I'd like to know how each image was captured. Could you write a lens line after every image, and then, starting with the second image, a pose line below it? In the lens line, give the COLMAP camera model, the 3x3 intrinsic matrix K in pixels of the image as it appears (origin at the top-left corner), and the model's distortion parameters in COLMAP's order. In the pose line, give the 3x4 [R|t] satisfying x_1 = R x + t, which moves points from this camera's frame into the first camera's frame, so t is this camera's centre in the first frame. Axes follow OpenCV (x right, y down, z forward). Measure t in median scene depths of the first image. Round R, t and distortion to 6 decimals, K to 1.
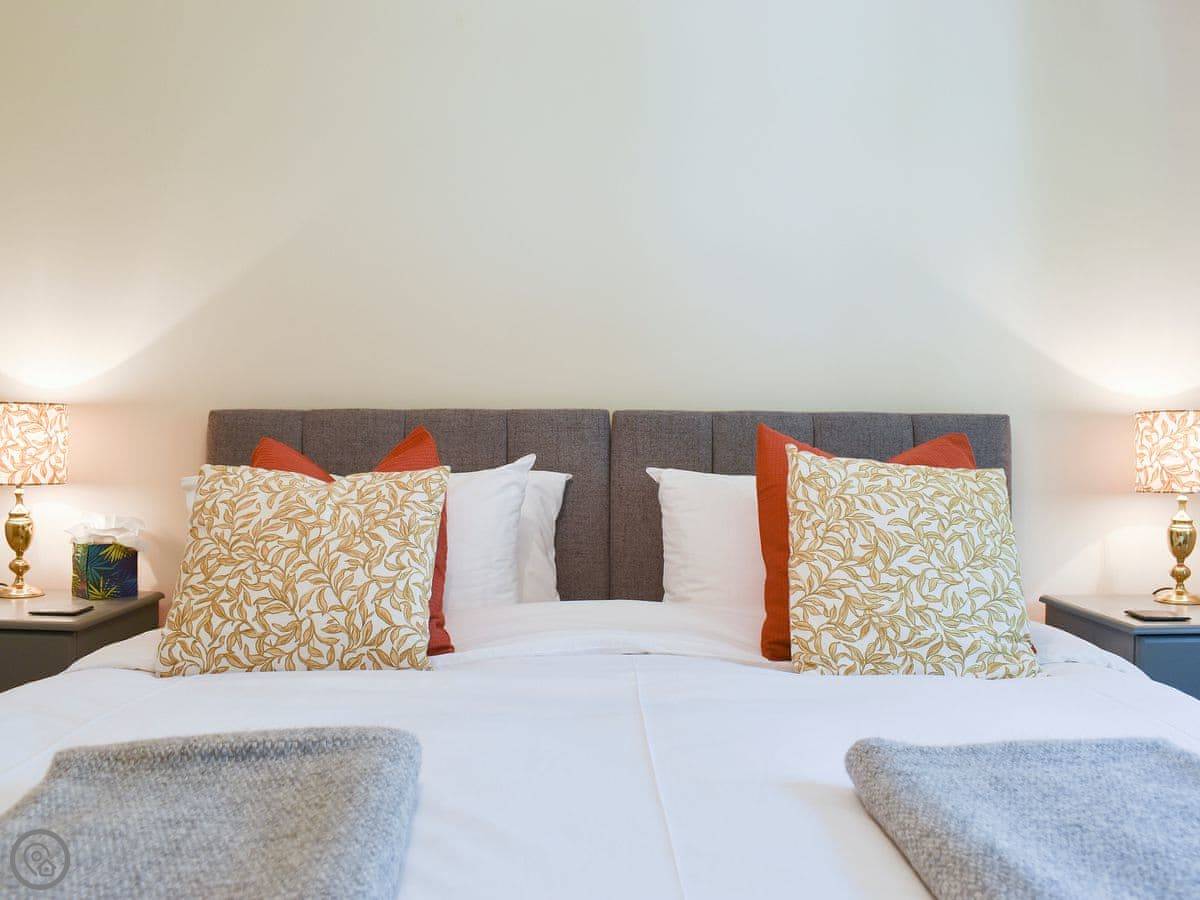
lens RADIAL K [[1070.4, 0, 555.2], [0, 1070.4, 444.1], [0, 0, 1]] dist [-0.090483, 0.008183]
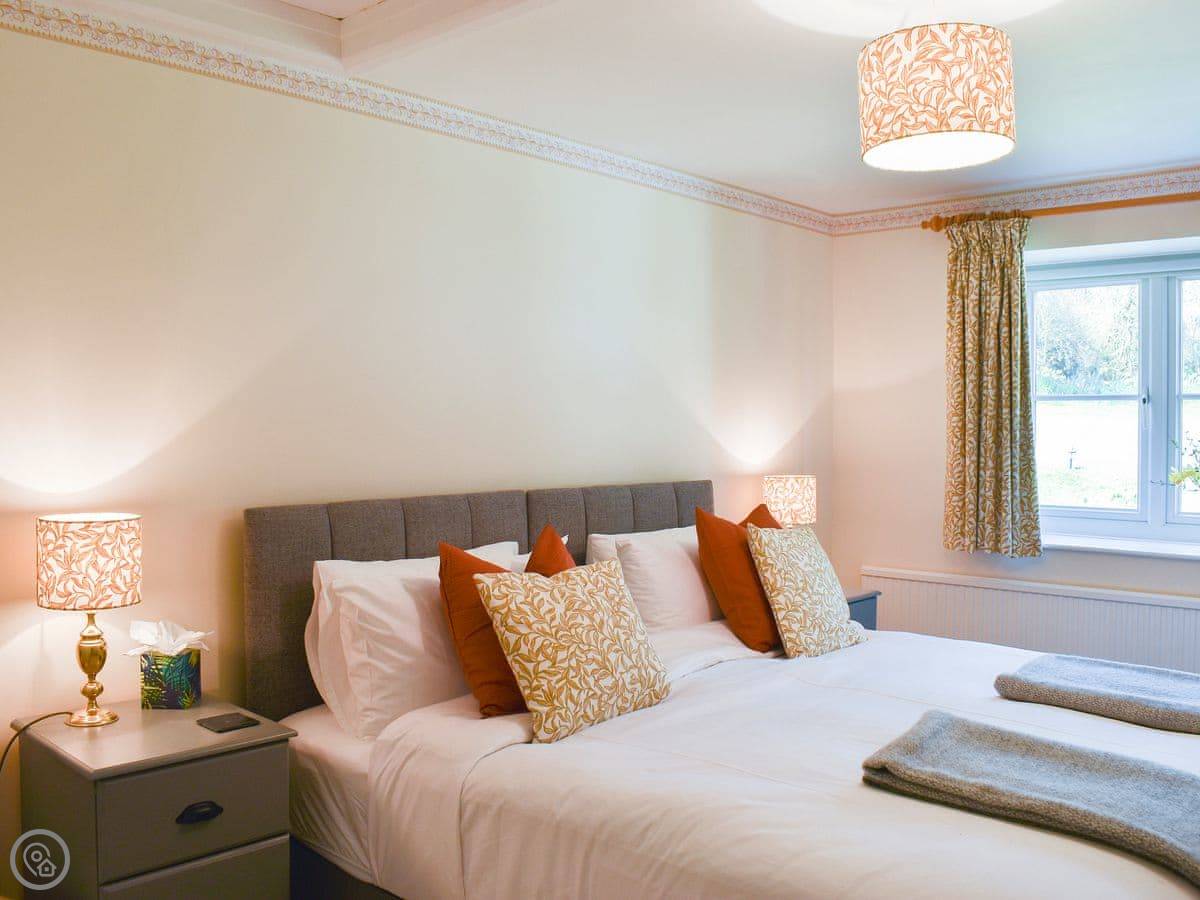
lens RADIAL K [[1070.4, 0, 555.2], [0, 1070.4, 444.1], [0, 0, 1]] dist [-0.090483, 0.008183]
pose [[0.692565, -0.022640, 0.721000, -1.294263], [0.001467, 0.999549, 0.029978, -0.189204], [-0.721354, -0.019704, 0.692286, 0.077422]]
